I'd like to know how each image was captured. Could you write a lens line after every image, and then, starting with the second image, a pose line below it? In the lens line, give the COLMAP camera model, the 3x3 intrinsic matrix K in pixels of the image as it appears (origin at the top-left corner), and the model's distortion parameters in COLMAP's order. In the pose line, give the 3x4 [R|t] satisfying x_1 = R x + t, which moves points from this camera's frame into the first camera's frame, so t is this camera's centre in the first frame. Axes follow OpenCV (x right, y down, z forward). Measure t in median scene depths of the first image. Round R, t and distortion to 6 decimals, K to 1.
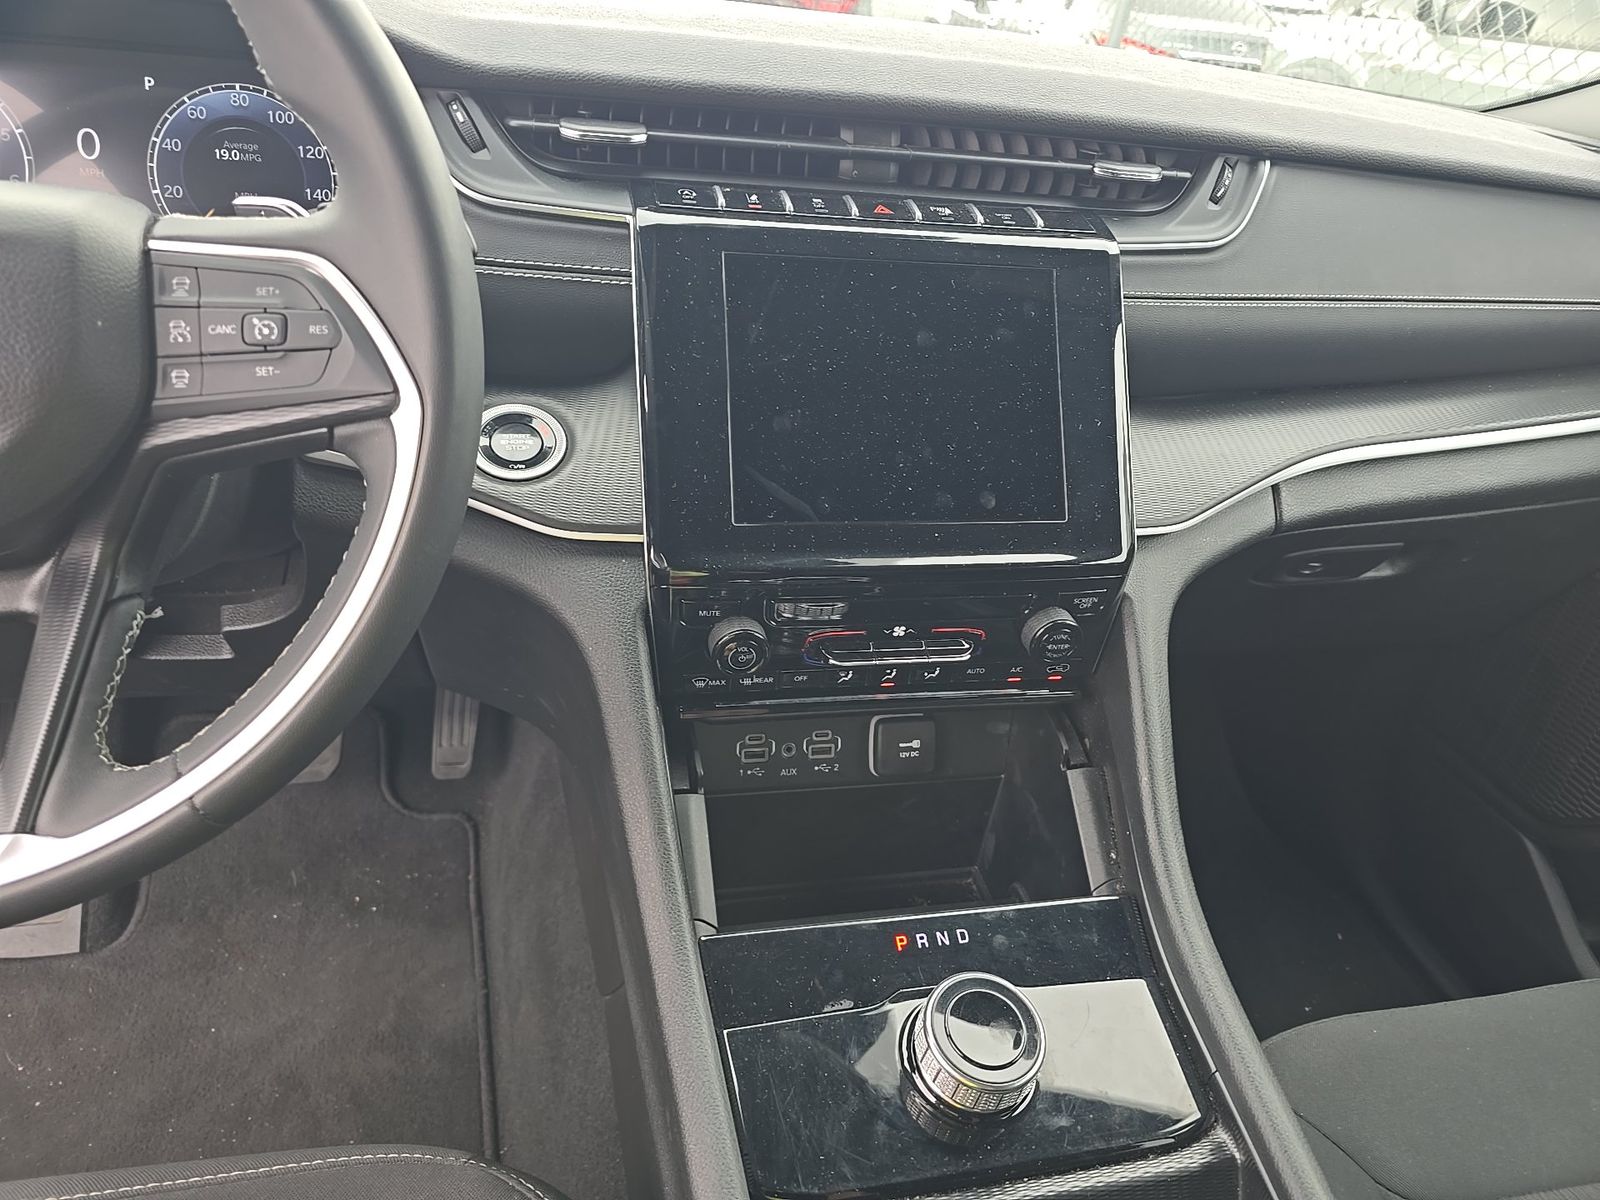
lens RADIAL K [[1062.8, 0, 800.0], [0, 1062.8, 600.0], [0, 0, 1]] dist [0.041940, -0.045942]
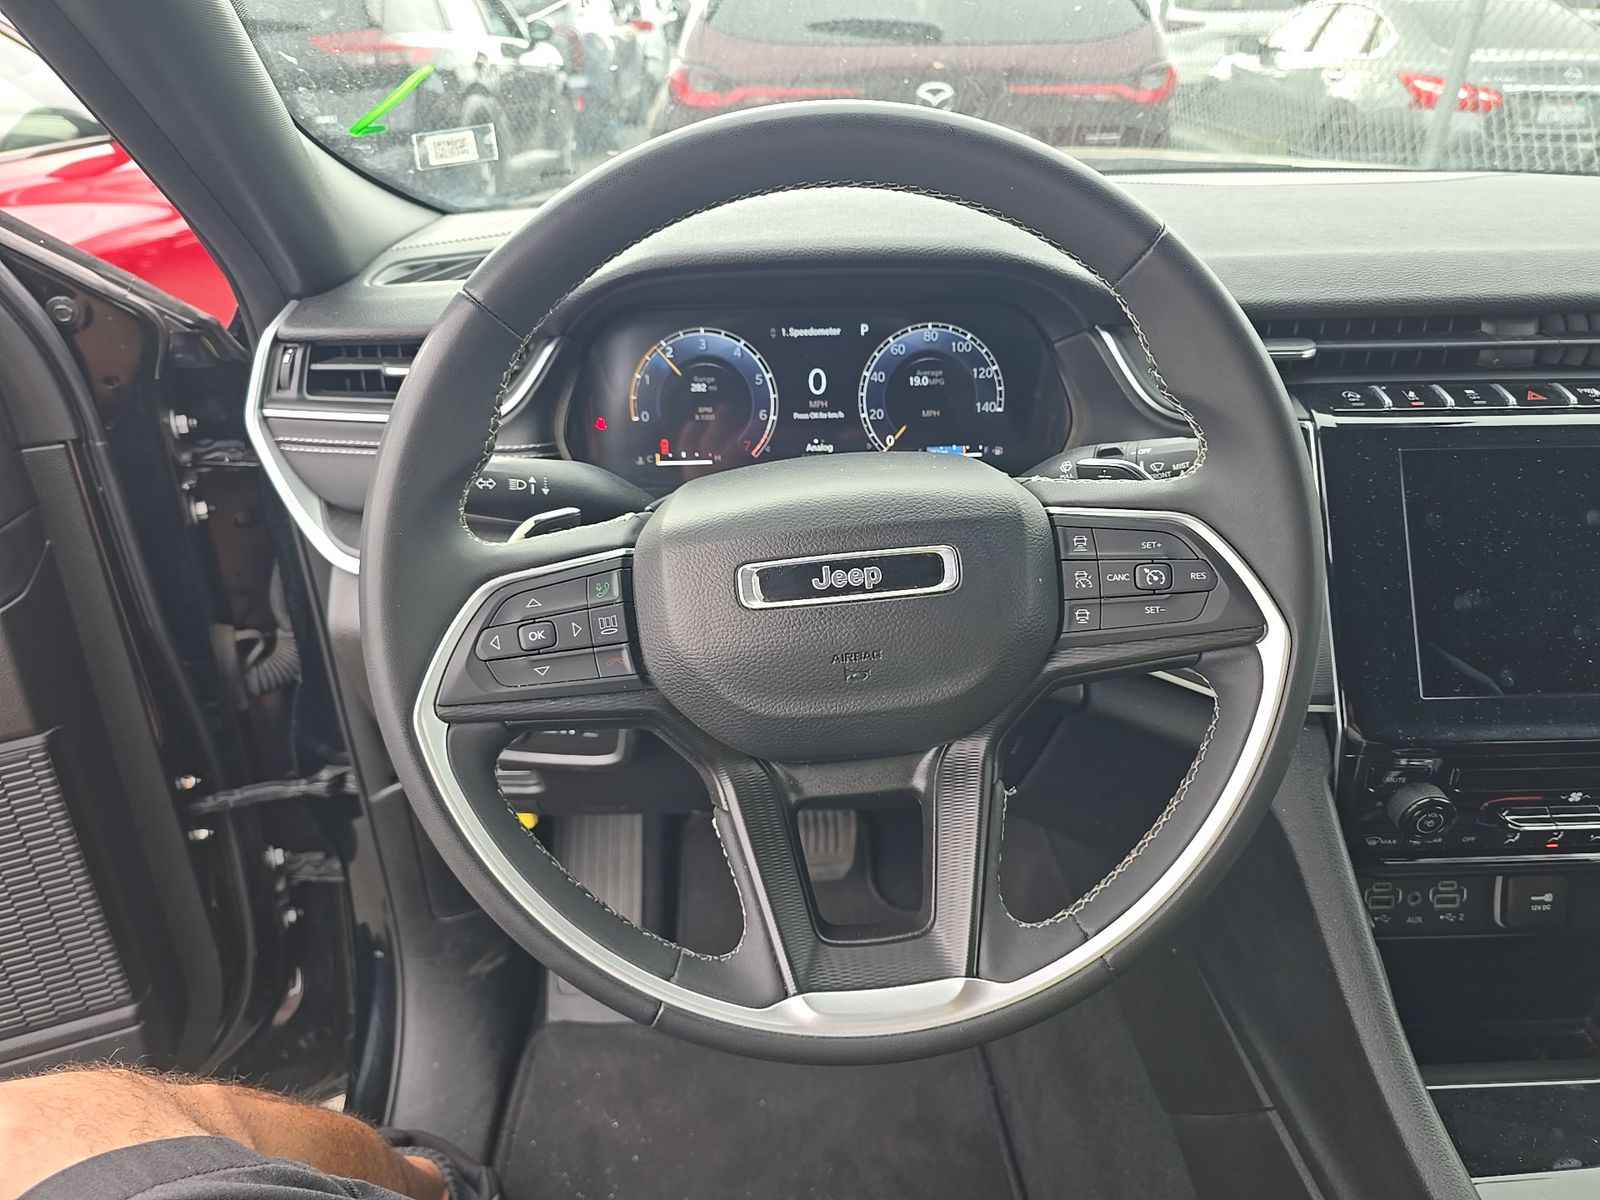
lens RADIAL K [[1071.8, 0, 800.0], [0, 1071.8, 600.0], [0, 0, 1]] dist [0.033034, -0.042199]
pose [[0.974746, -0.010640, -0.223063, -0.399511], [-0.002513, 0.998279, -0.058595, -0.097135], [0.223303, 0.057676, 0.973041, -0.198683]]
